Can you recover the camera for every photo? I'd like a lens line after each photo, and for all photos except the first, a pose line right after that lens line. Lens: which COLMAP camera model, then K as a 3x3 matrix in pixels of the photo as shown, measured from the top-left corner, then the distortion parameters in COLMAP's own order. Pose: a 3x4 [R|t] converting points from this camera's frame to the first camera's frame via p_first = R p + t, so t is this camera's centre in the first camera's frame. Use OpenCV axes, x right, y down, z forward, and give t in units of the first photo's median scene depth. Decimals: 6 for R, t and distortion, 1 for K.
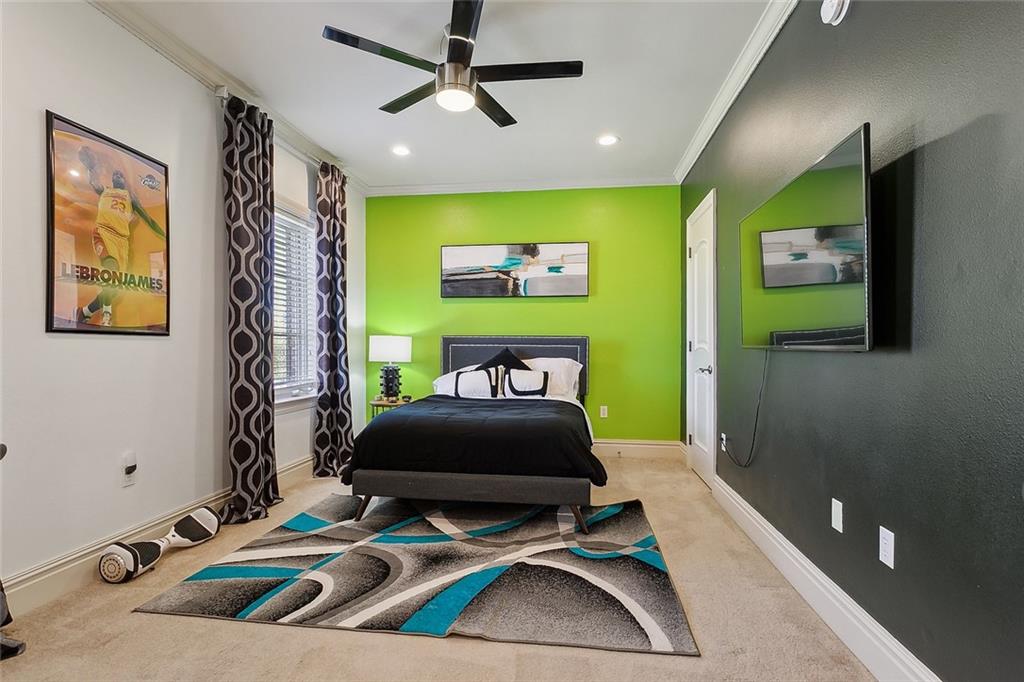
lens RADIAL K [[488.7, 0, 510.6], [0, 488.7, 334.5], [0, 0, 1]] dist [-0.000588, -0.000124]
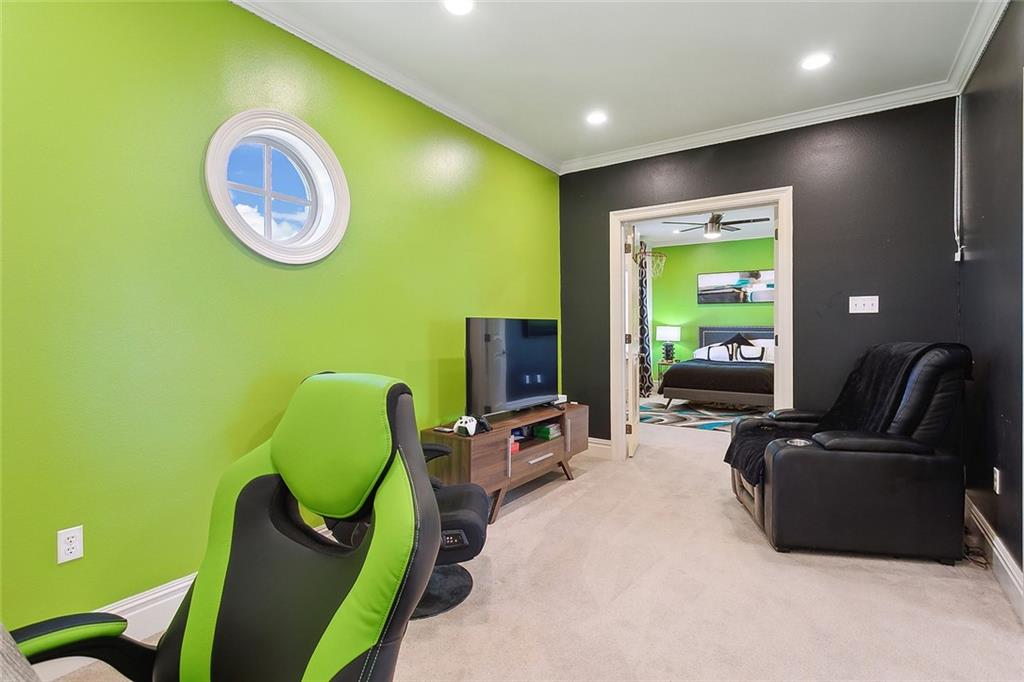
lens RADIAL K [[488.7, 0, 510.6], [0, 488.7, 334.5], [0, 0, 1]] dist [-0.000588, -0.000124]
pose [[0.893099, 0.000633, -0.449859, 0.047727], [0.019874, 0.998967, 0.040861, -0.054302], [0.449420, -0.045433, 0.892164, -0.902030]]
